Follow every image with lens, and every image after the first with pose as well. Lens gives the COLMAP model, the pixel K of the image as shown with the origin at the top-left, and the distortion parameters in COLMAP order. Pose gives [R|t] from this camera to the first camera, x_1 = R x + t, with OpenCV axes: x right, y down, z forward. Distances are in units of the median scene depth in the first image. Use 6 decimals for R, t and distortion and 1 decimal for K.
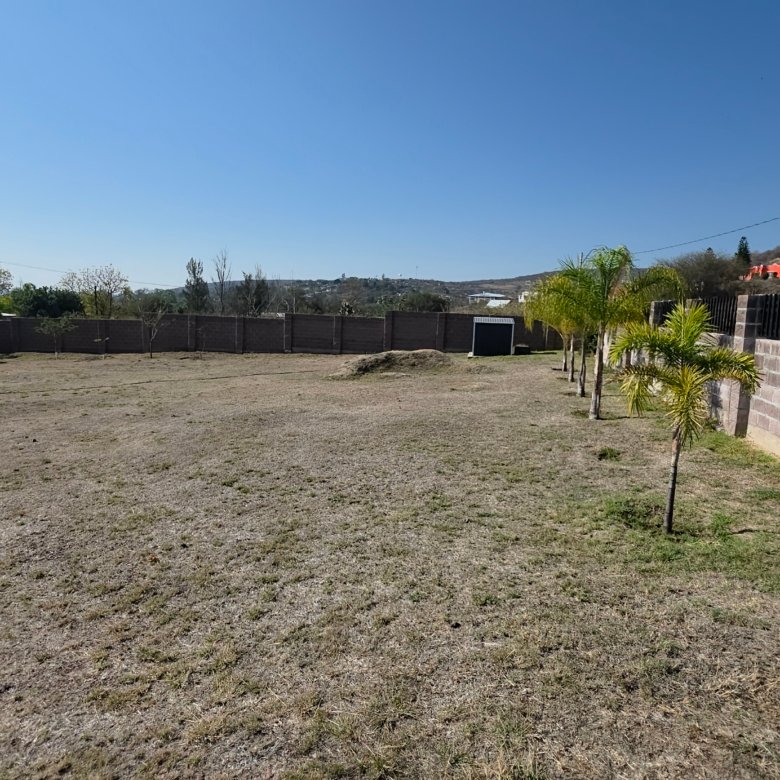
lens RADIAL K [[551.7, 0, 387.0], [0, 551.7, 392.7], [0, 0, 1]] dist [0.007225, -0.002727]
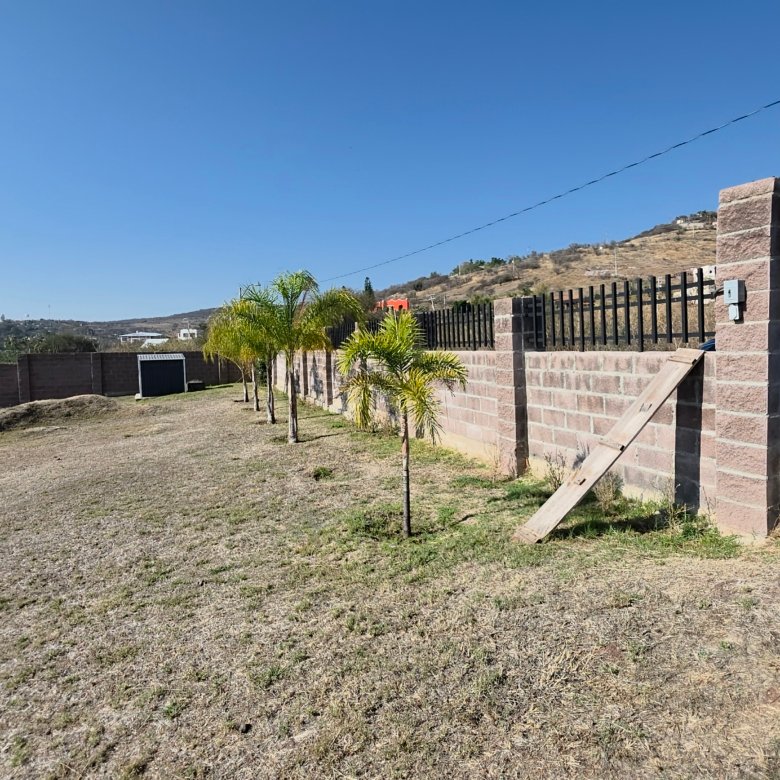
lens RADIAL K [[551.7, 0, 391.1], [0, 551.7, 385.1], [0, 0, 1]] dist [0.007225, -0.002727]
pose [[0.823608, -0.092974, 0.559487, -0.047070], [0.136937, 0.989885, -0.037085, 0.010013], [-0.550380, 0.107158, 0.828009, 0.122454]]
